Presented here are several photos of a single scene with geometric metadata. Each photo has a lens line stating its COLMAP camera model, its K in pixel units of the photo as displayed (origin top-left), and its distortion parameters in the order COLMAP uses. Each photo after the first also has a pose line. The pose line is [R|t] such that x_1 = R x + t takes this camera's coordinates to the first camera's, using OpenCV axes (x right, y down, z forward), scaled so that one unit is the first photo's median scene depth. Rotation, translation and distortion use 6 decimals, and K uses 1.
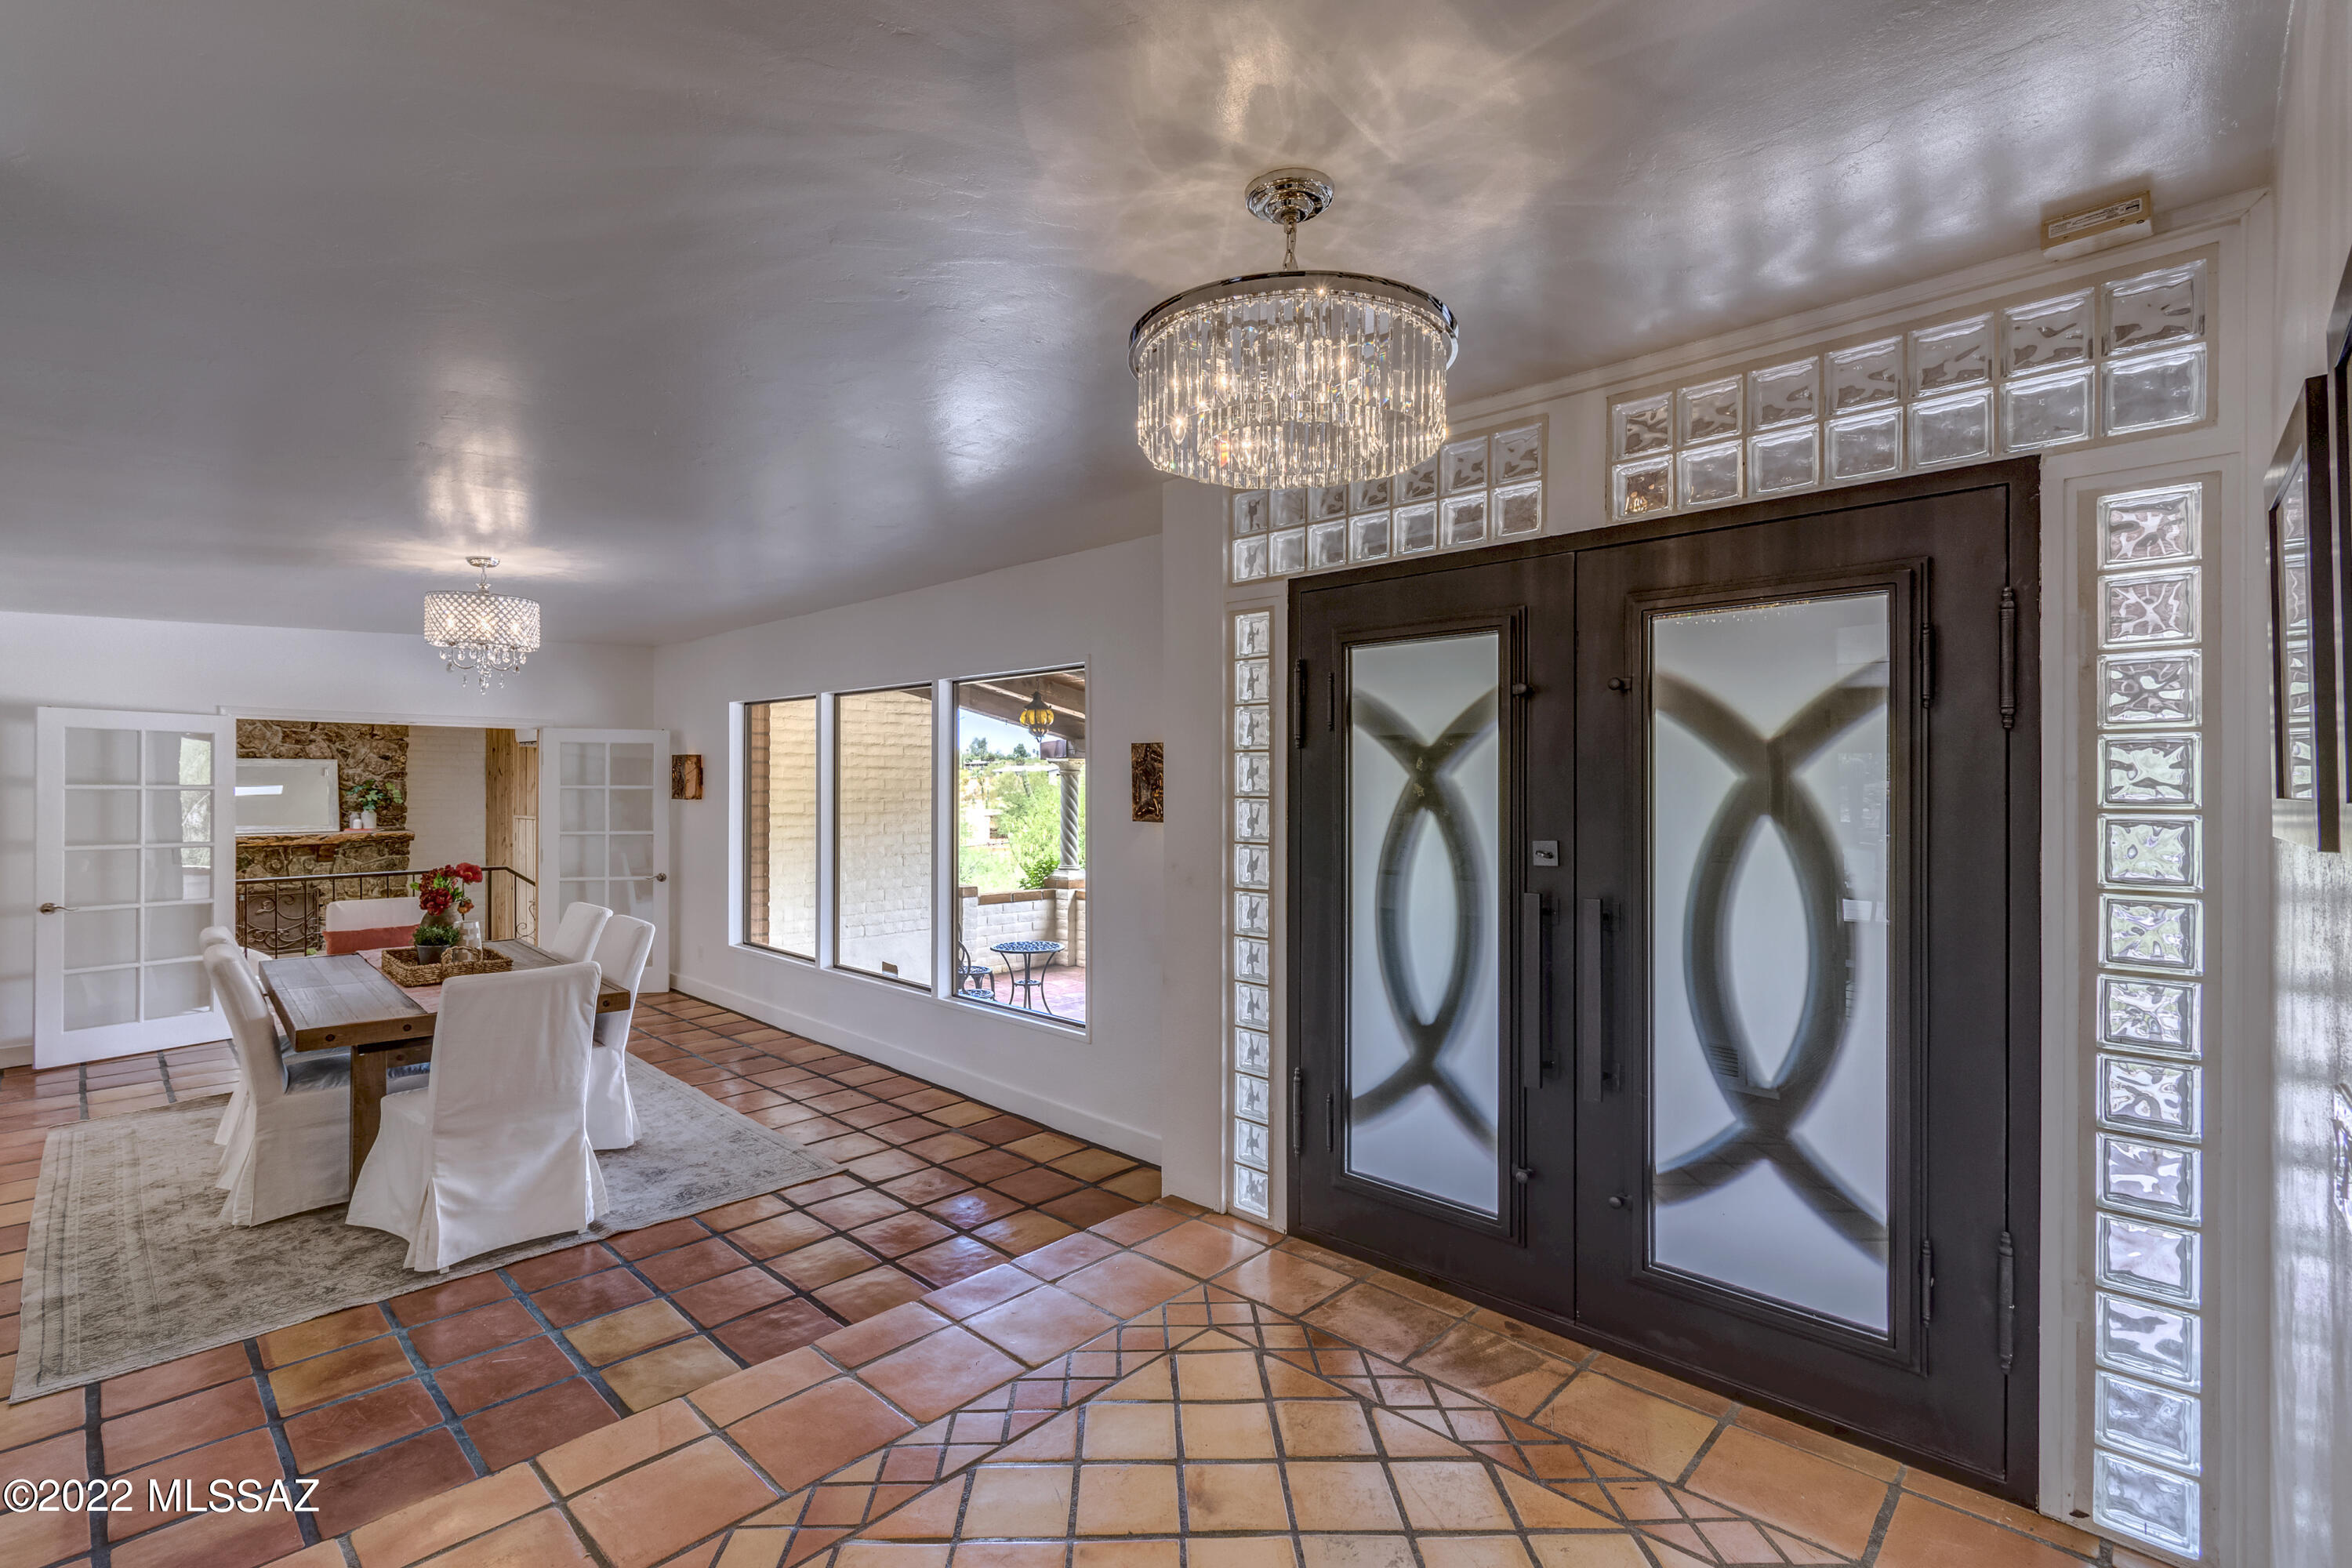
lens RADIAL K [[1043.5, 0, 1174.4], [0, 1043.5, 785.1], [0, 0, 1]] dist [0.005544, -0.001960]
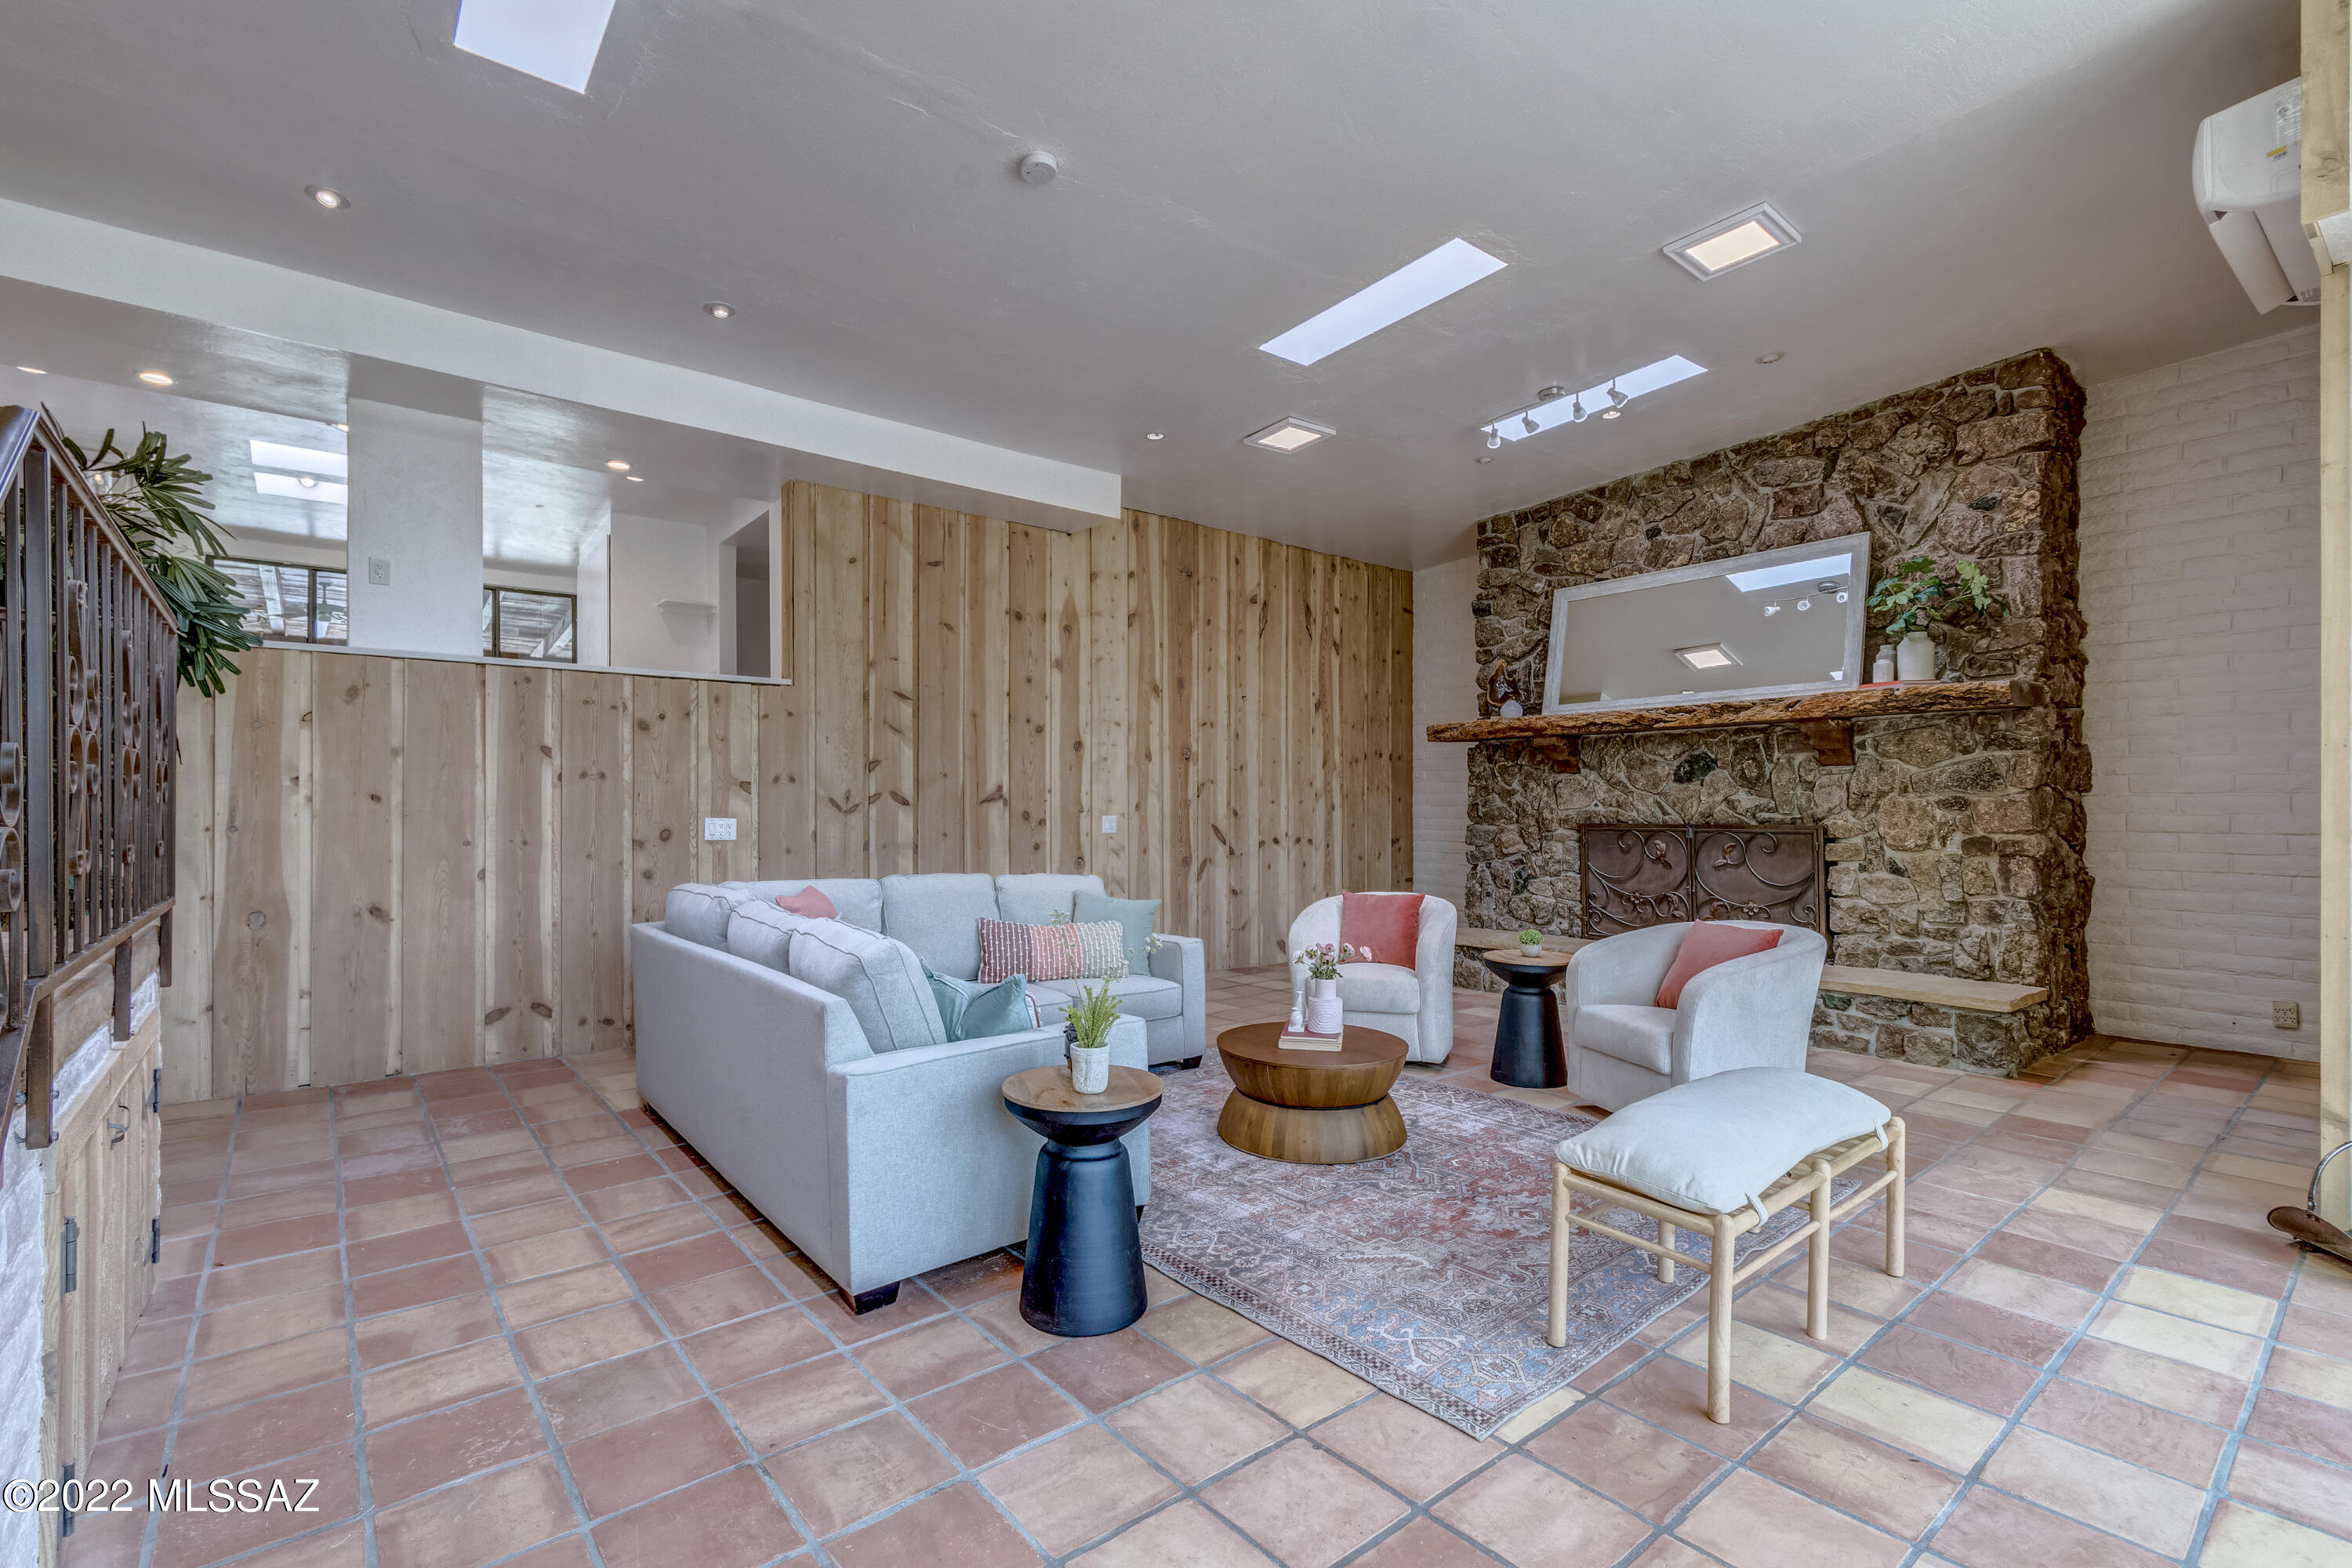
lens RADIAL K [[1043.5, 0, 1140.1], [0, 1043.5, 813.6], [0, 0, 1]] dist [0.005544, -0.001960]
pose [[-0.143848, 0.002326, -0.989597, -0.341421], [0.002718, 0.999994, 0.001955, 0.094972], [0.989596, -0.002408, -0.143853, 0.797145]]
